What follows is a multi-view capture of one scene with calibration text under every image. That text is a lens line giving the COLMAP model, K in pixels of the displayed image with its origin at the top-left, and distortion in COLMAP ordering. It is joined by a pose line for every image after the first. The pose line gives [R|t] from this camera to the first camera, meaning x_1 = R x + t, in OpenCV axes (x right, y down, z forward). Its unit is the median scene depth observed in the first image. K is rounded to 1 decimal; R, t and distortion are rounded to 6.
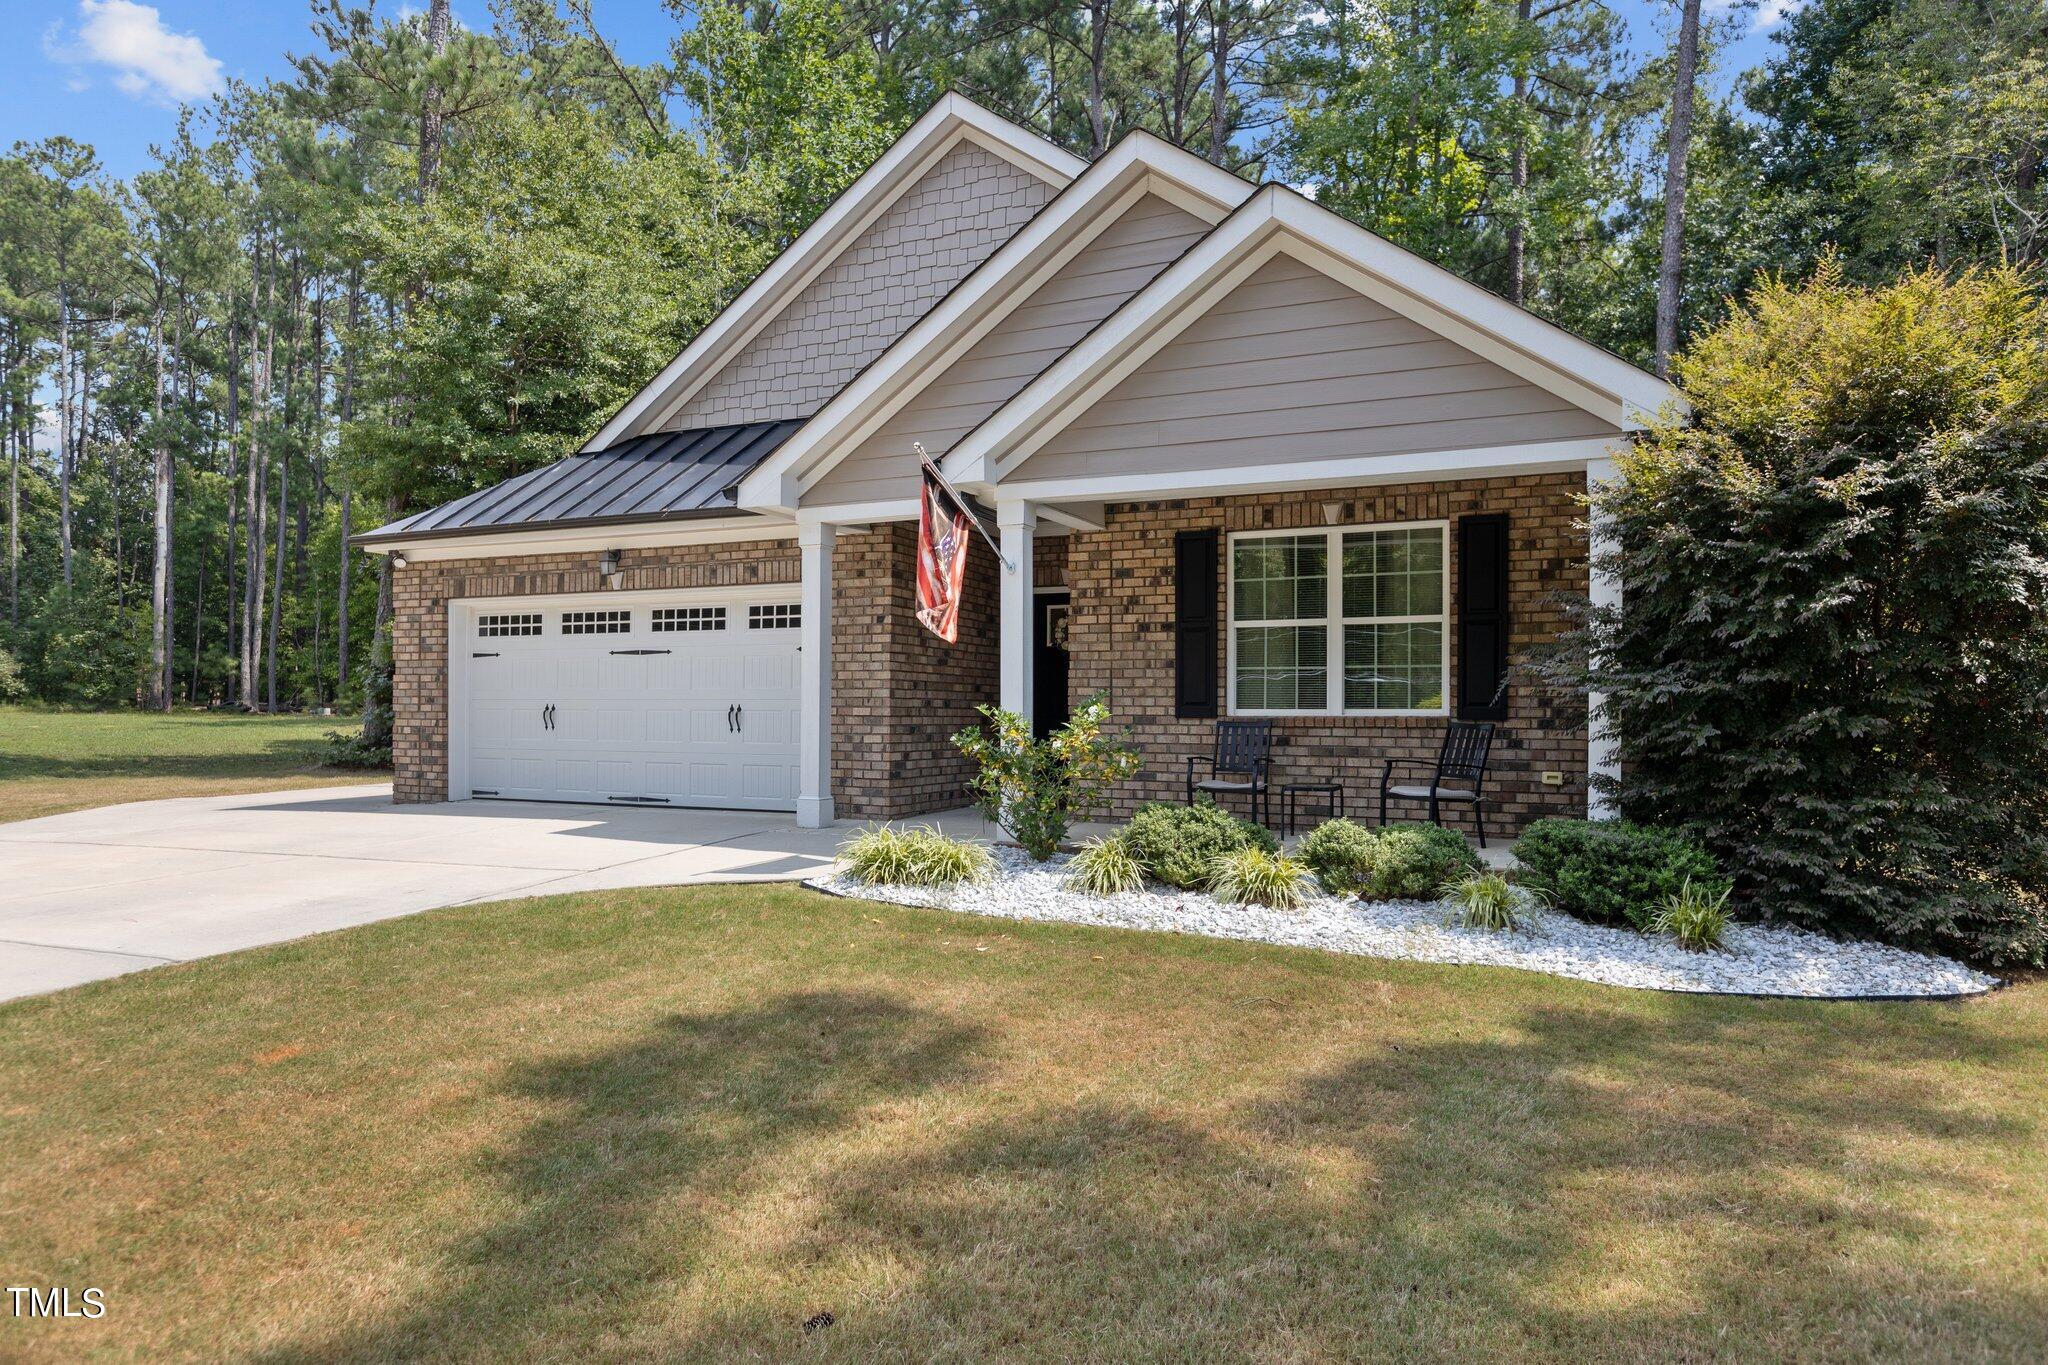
lens RADIAL K [[1293.0, 0, 1032.8], [0, 1293.0, 700.1], [0, 0, 1]] dist [0.001099, 0.000501]
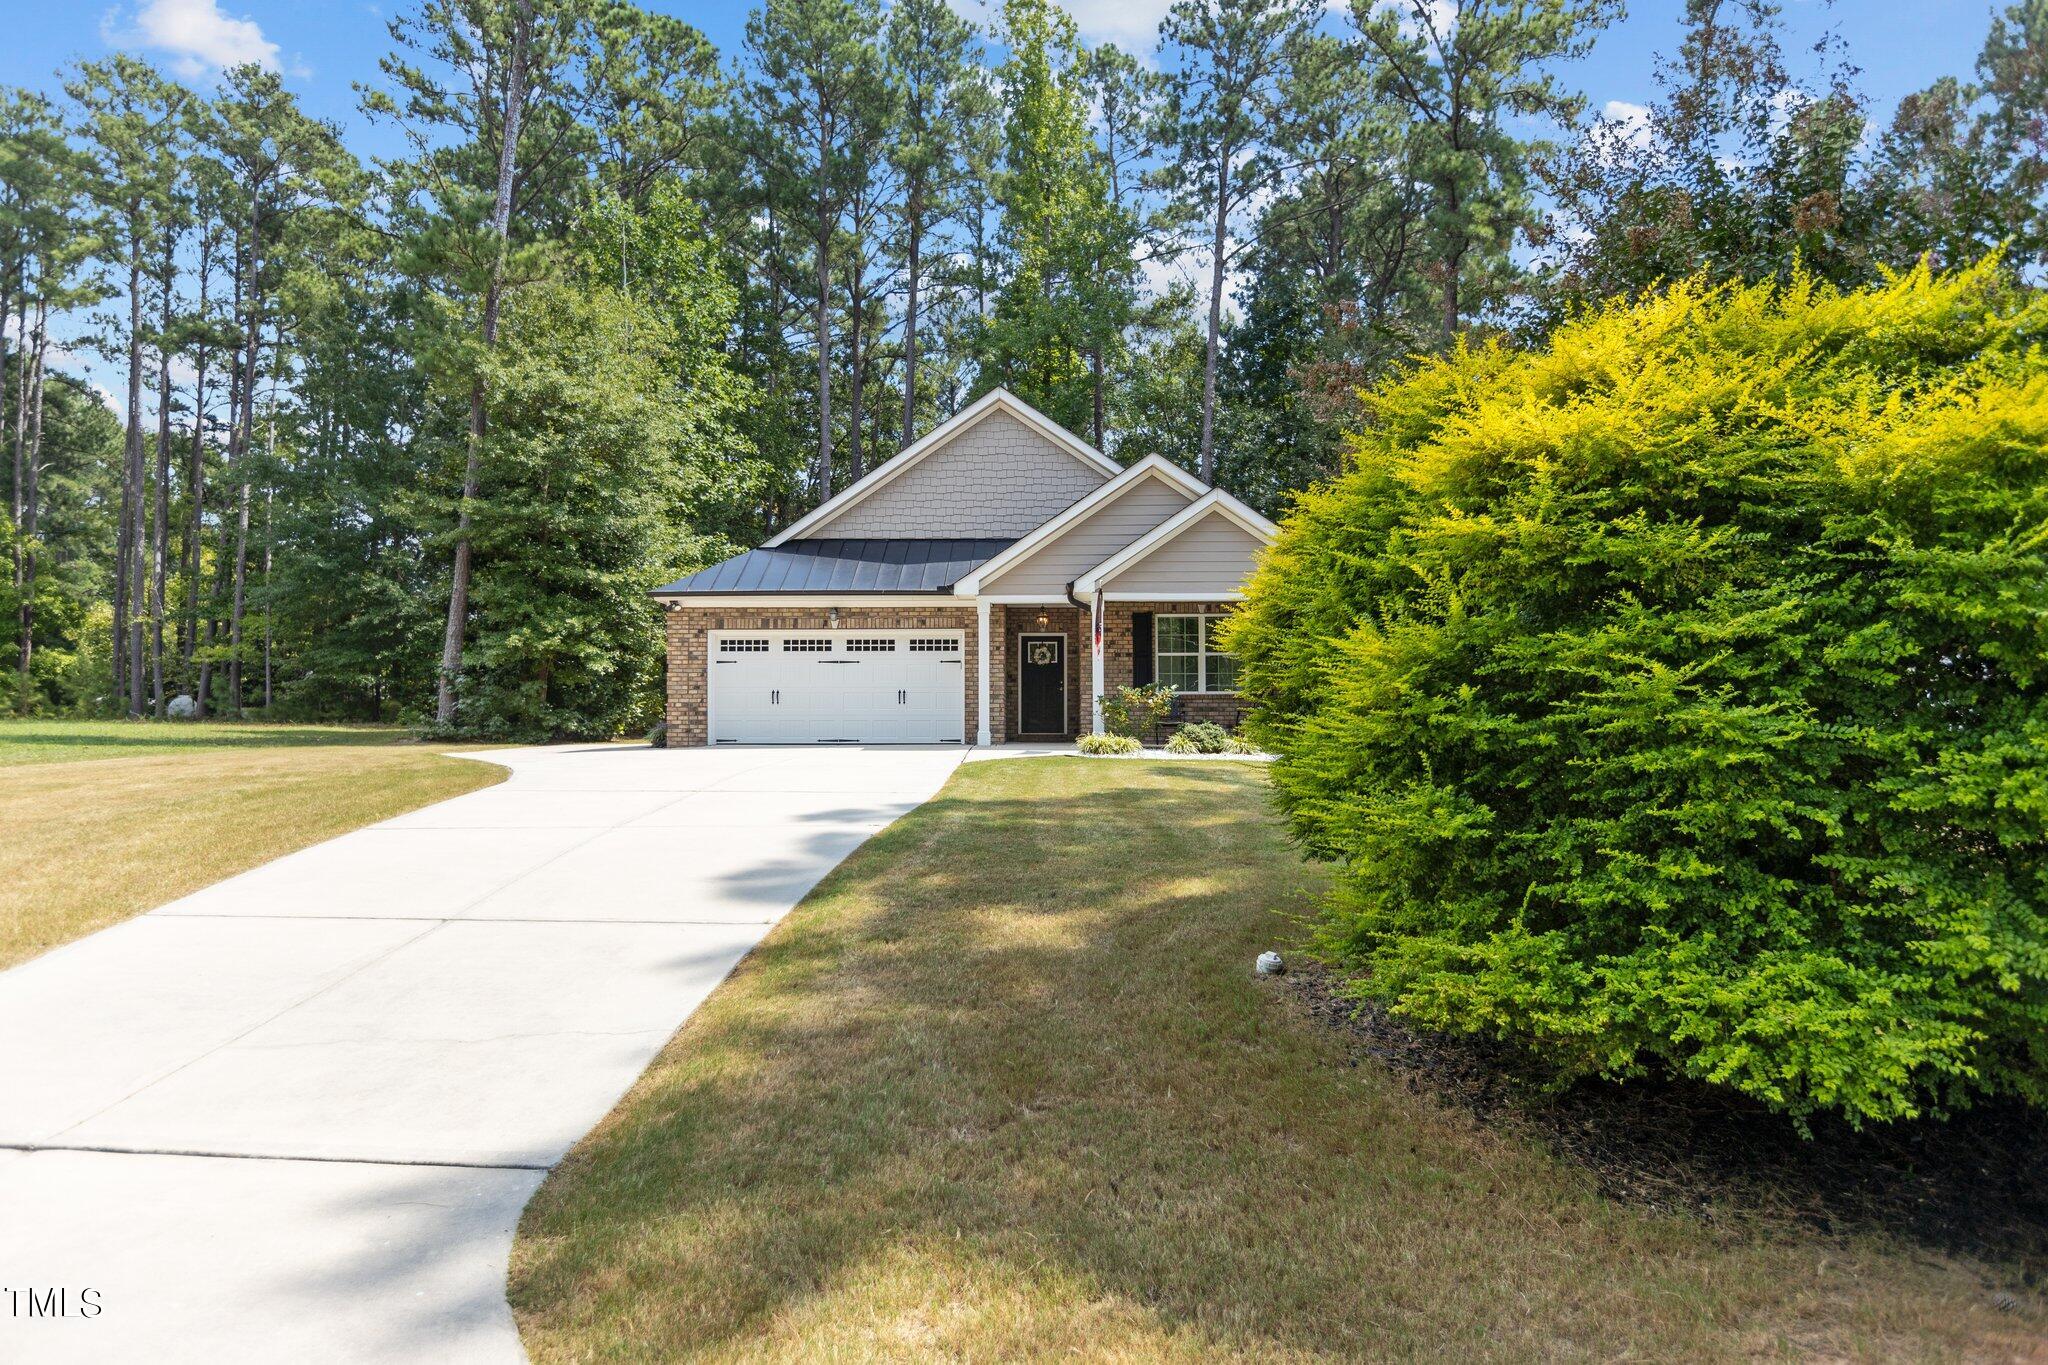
lens RADIAL K [[1186.9, 0, 1026.2], [0, 1186.9, 678.1], [0, 0, 1]] dist [0.005079, 0.000654]
pose [[0.914169, 0.012370, 0.405145, -0.855584], [0.001186, 0.999448, -0.033192, 0.049666], [-0.405332, 0.030824, 0.913650, -0.771279]]
